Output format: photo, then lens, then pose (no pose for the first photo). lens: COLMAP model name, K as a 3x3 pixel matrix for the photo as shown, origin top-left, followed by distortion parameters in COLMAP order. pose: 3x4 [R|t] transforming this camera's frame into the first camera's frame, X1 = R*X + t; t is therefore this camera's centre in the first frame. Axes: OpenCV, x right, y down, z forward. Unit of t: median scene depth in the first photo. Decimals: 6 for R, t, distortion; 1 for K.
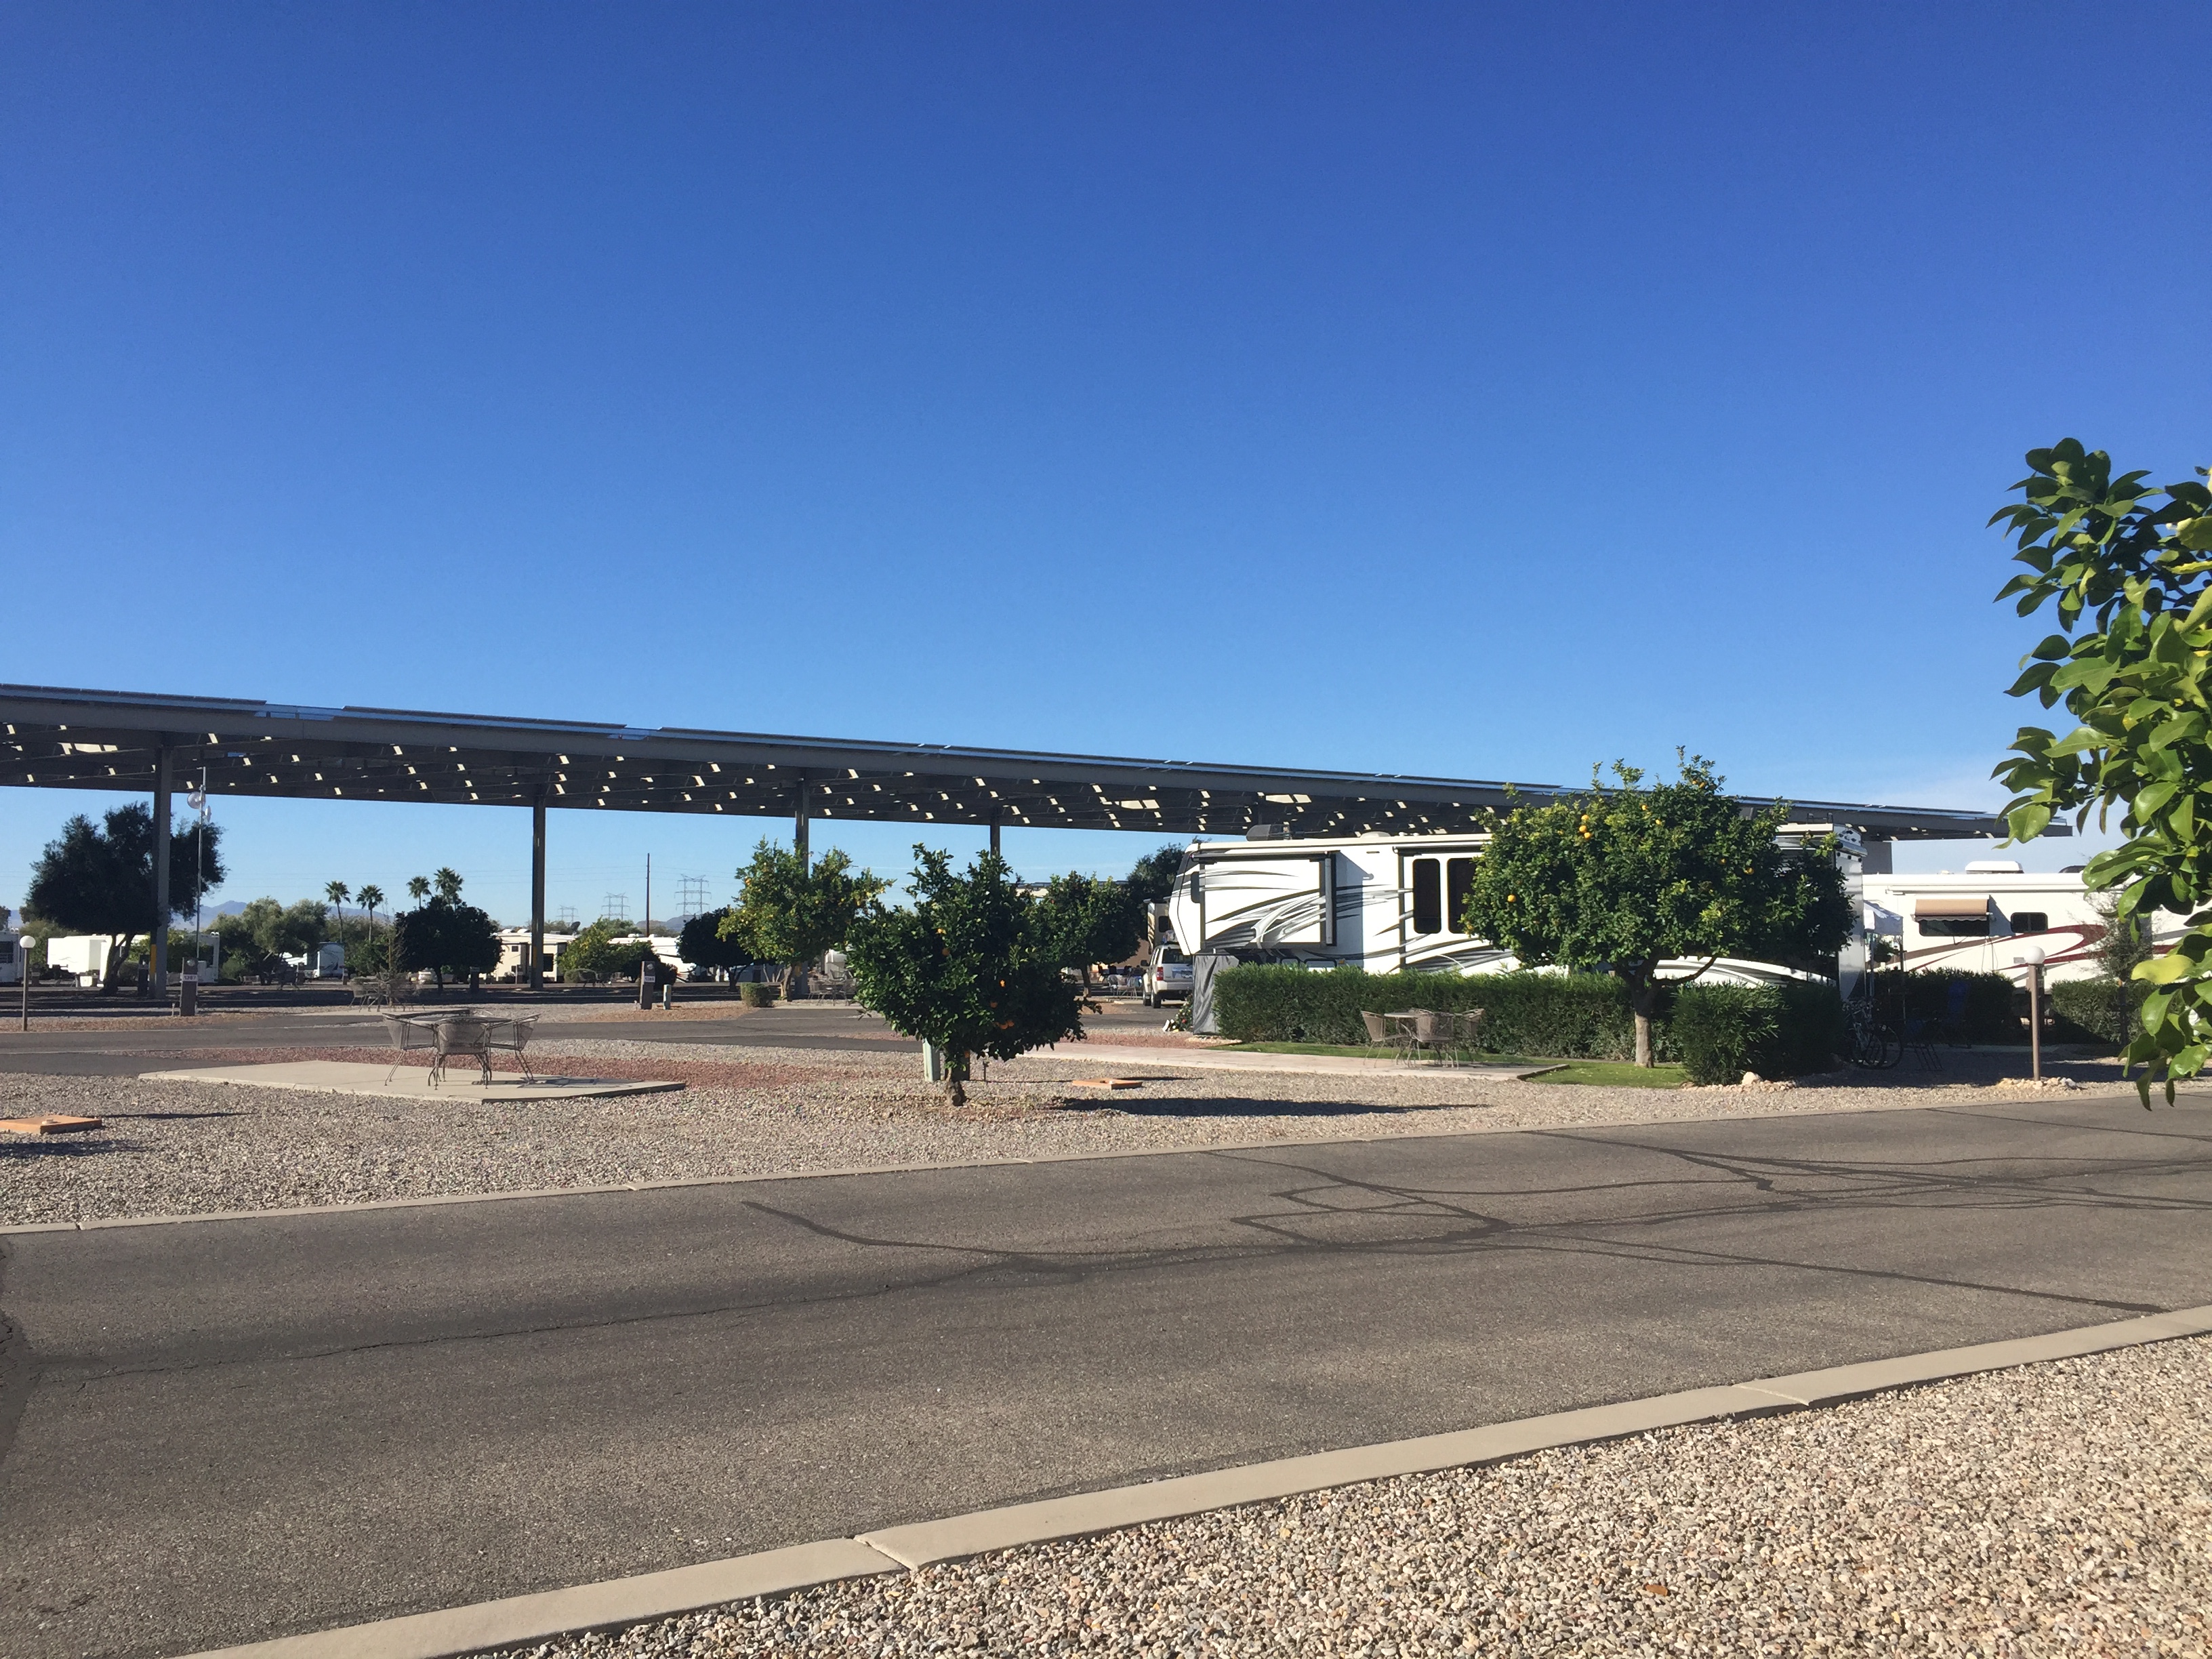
lens RADIAL K [[1915.9, 0, 1107.3], [0, 1915.9, 852.6], [0, 0, 1]] dist [0.037264, -0.007053]
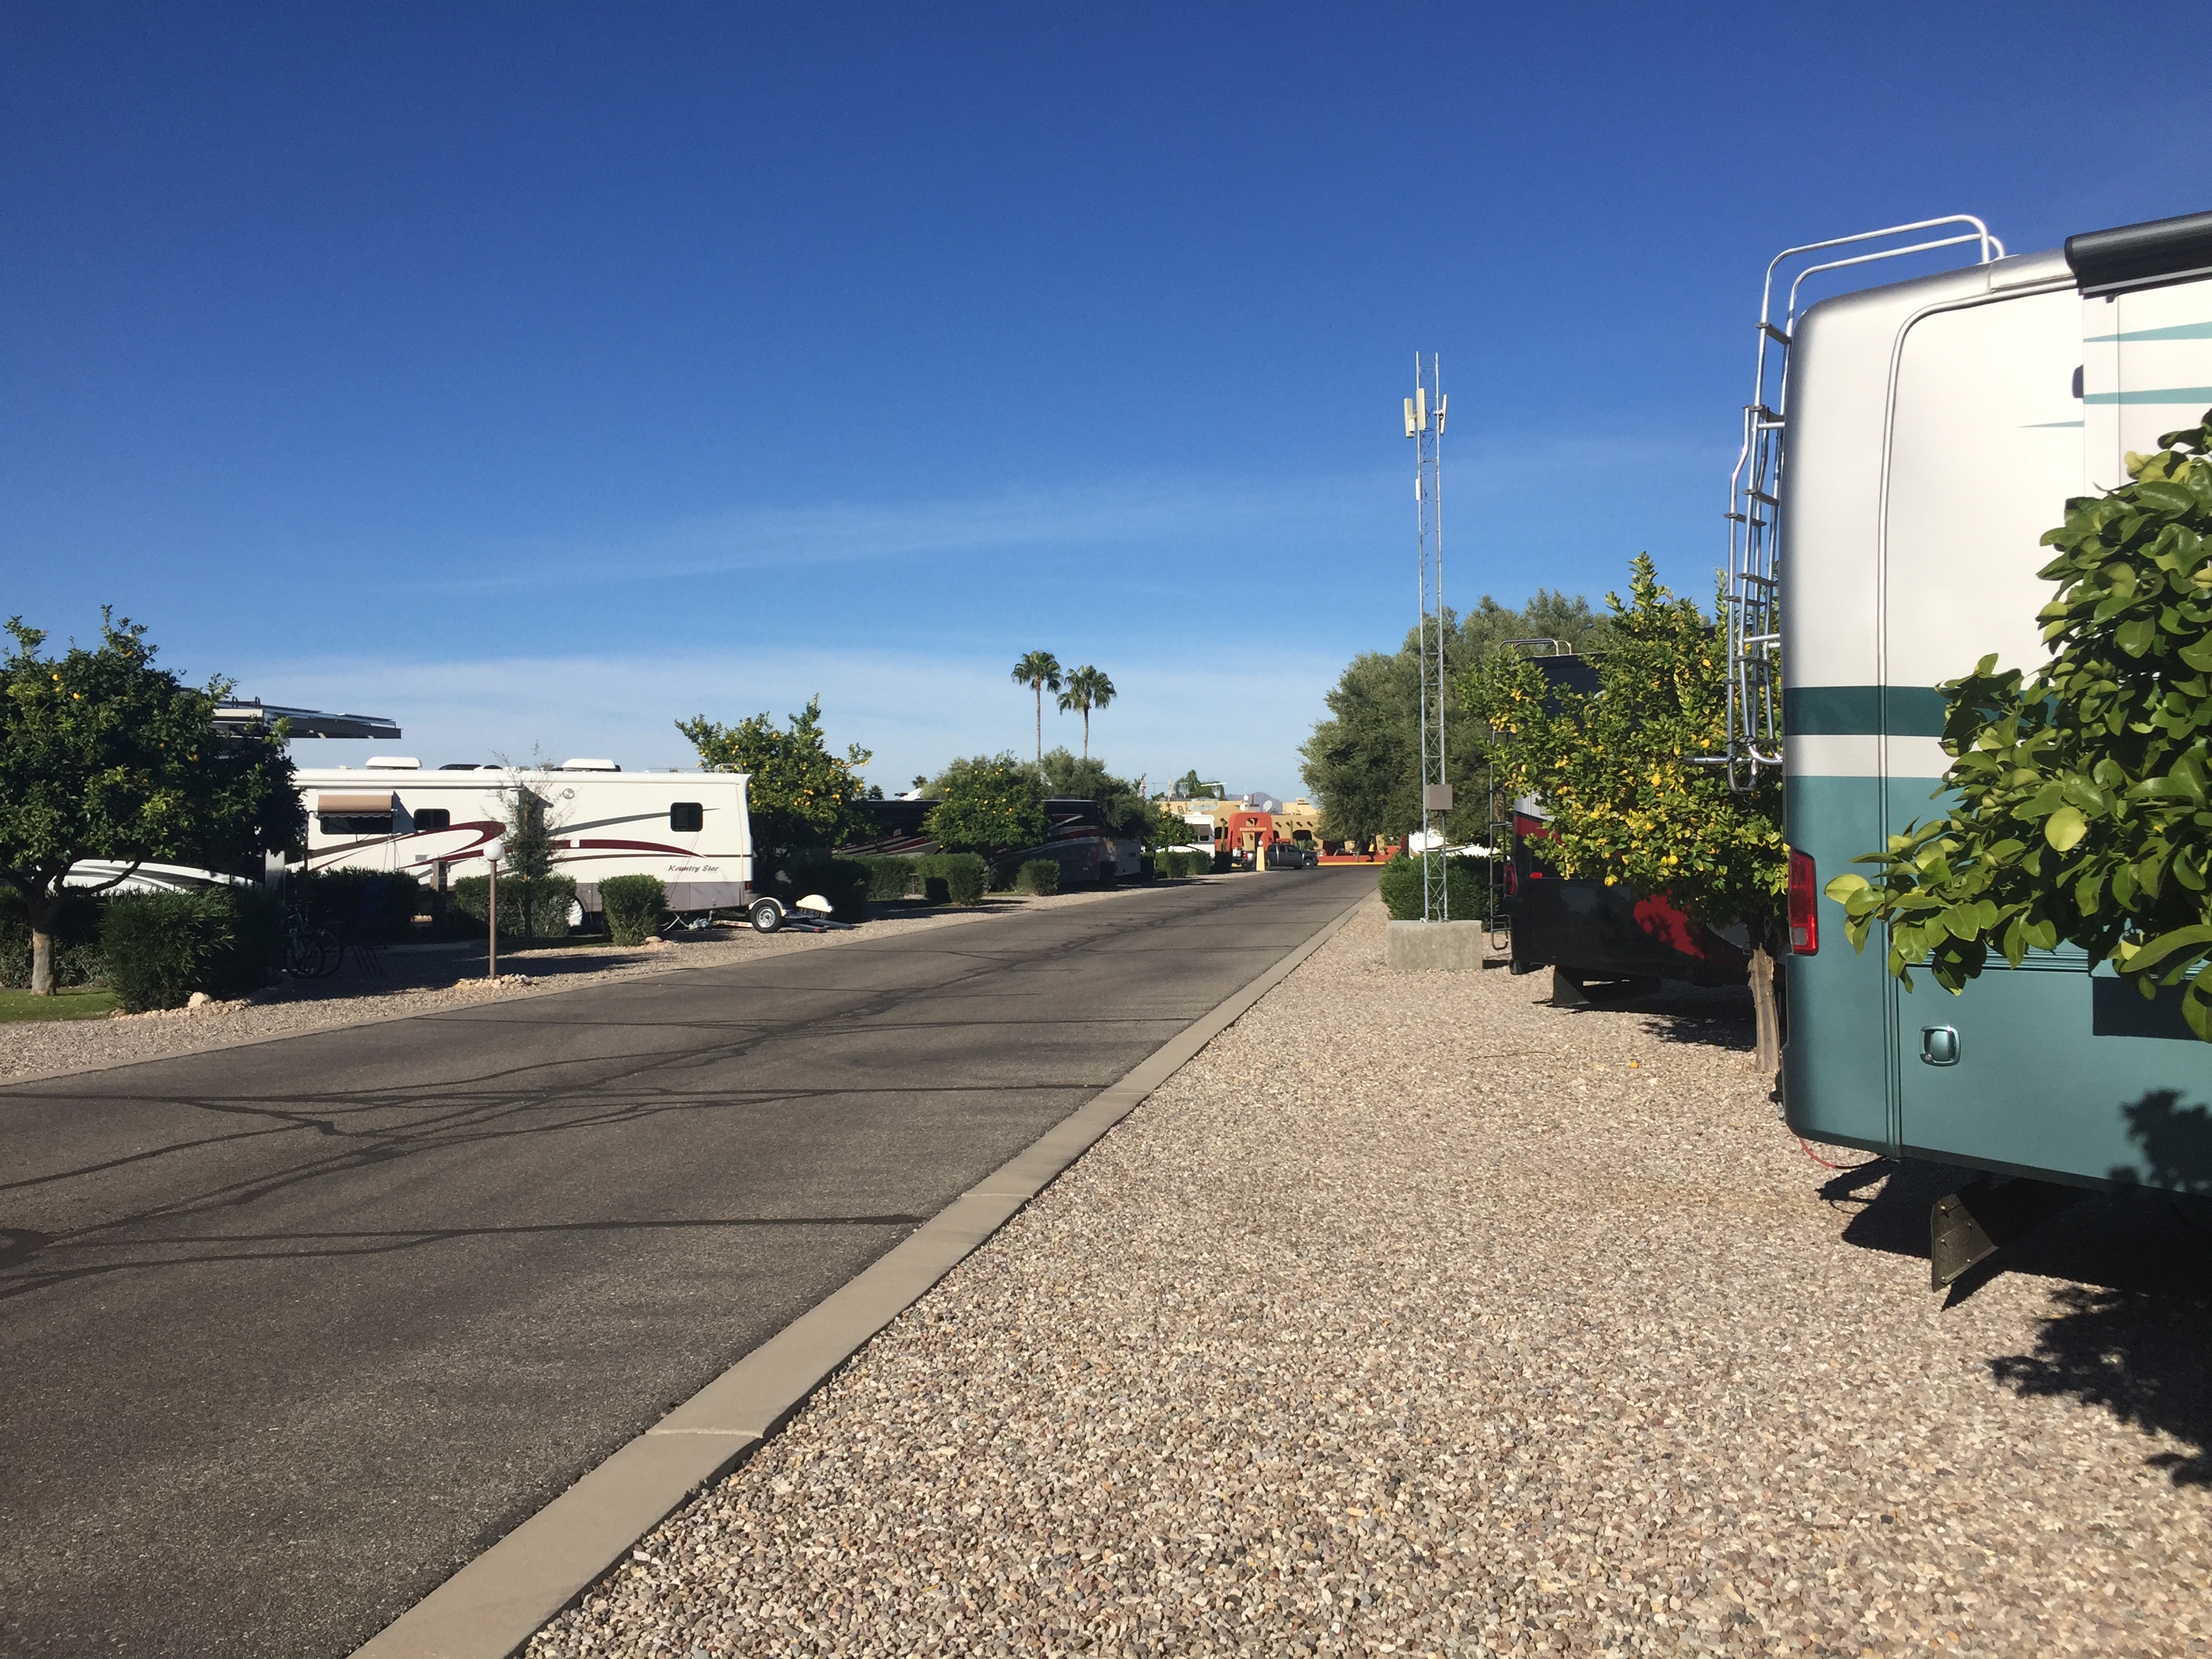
lens RADIAL K [[1915.9, 0, 1106.6], [0, 1915.9, 821.9], [0, 0, 1]] dist [0.037264, -0.007053]
pose [[0.671394, -0.003826, 0.741090, -0.030783], [-0.022256, 0.999432, 0.025322, 0.007313], [-0.740766, -0.033495, 0.670928, 0.122808]]
